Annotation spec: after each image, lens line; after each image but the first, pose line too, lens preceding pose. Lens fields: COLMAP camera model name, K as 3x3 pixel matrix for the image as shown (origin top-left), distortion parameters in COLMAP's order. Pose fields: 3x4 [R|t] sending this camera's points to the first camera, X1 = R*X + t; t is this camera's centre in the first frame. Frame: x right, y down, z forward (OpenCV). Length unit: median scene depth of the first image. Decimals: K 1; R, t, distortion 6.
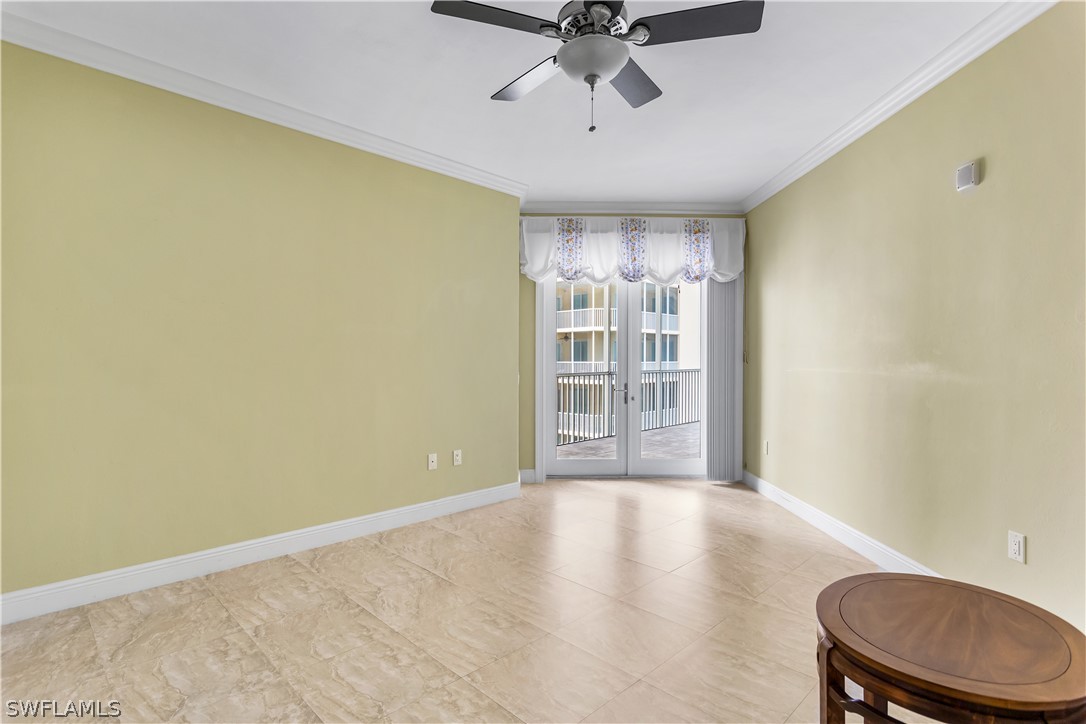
lens RADIAL K [[550.7, 0, 544.2], [0, 550.7, 359.6], [0, 0, 1]] dist [-0.000557, 0.000059]
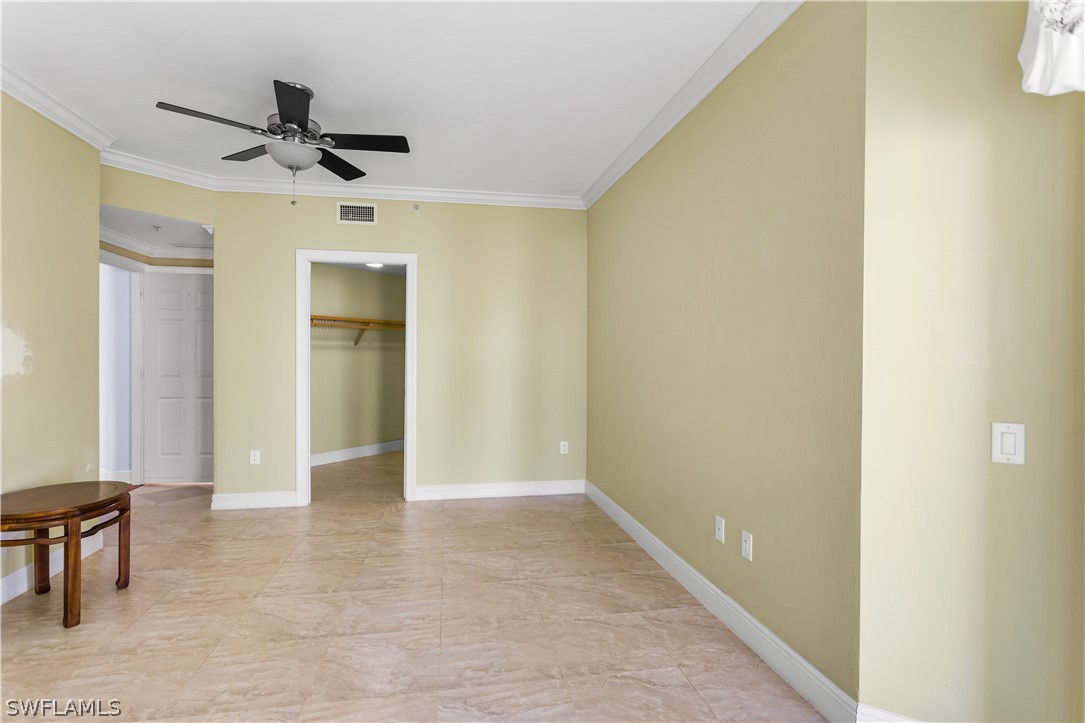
lens RADIAL K [[550.2, 0, 544.6], [0, 550.2, 359.3], [0, 0, 1]] dist [-0.000557, 0.000059]
pose [[-0.584525, -0.001192, -0.811375, 0.547832], [-0.006848, 0.999971, 0.003464, -0.017375], [0.811347, 0.007581, -0.584516, 1.504783]]
